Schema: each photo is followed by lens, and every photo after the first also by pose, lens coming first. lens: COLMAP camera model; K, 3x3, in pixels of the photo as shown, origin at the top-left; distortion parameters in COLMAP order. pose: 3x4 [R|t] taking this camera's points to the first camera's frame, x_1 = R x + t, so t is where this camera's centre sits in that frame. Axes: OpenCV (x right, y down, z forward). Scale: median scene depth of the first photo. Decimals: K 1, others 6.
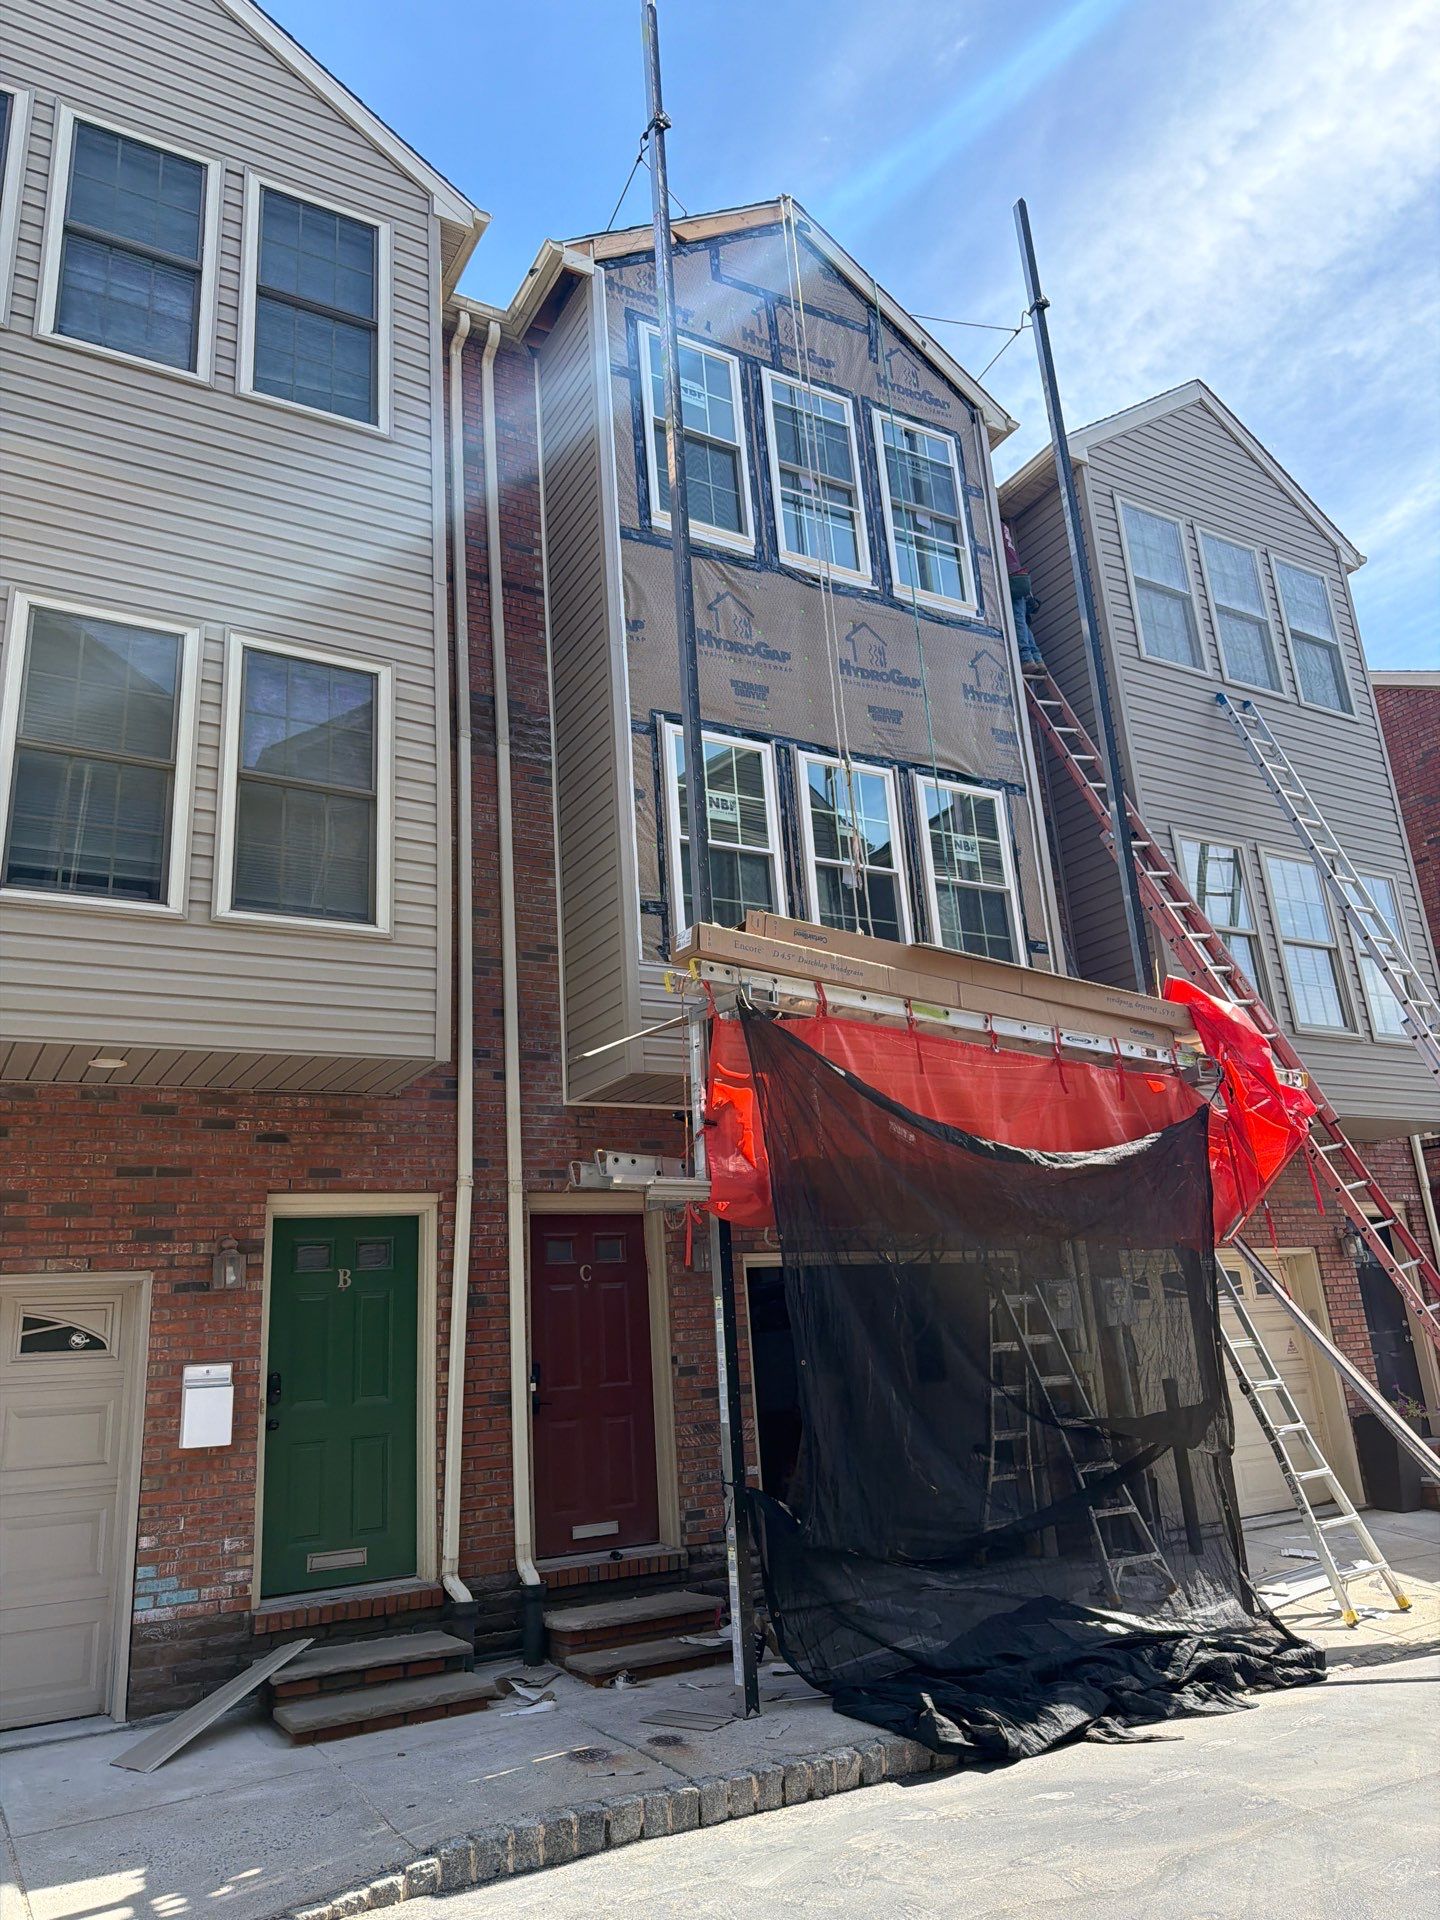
lens RADIAL K [[1410.6, 0, 720.0], [0, 1410.6, 960.0], [0, 0, 1]] dist [0.062310, -0.099542]
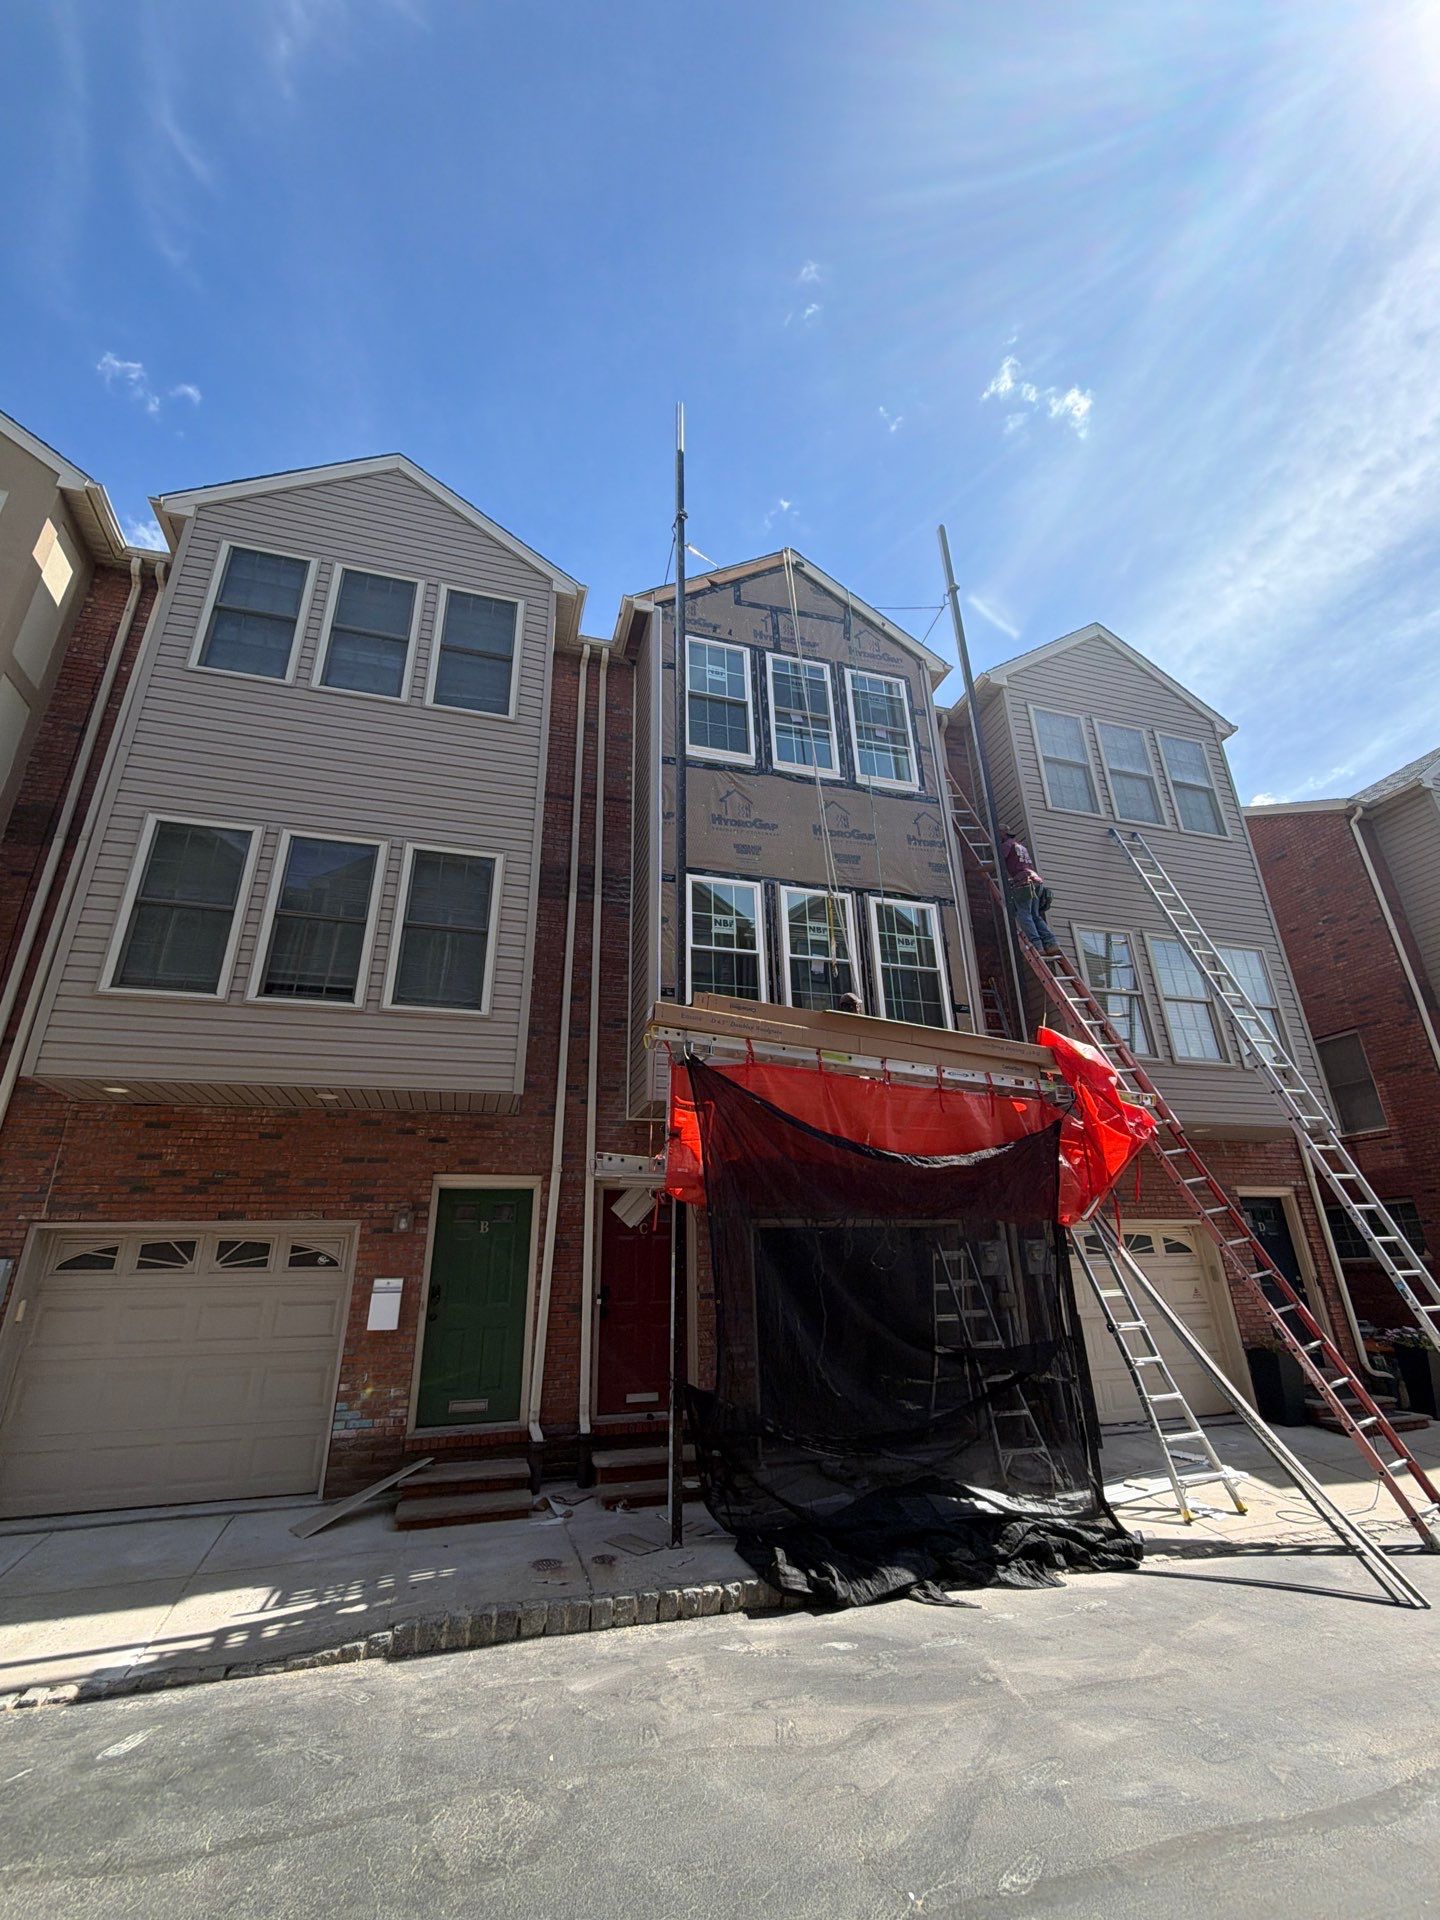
lens RADIAL K [[842.1, 0, 720.0], [0, 842.1, 960.0], [0, 0, 1]] dist [-0.004681, -0.000281]
pose [[0.967420, -0.044895, -0.249165, 0.248233], [0.027395, 0.996936, -0.073265, -0.003184], [0.251690, 0.064052, 0.965686, 0.115037]]
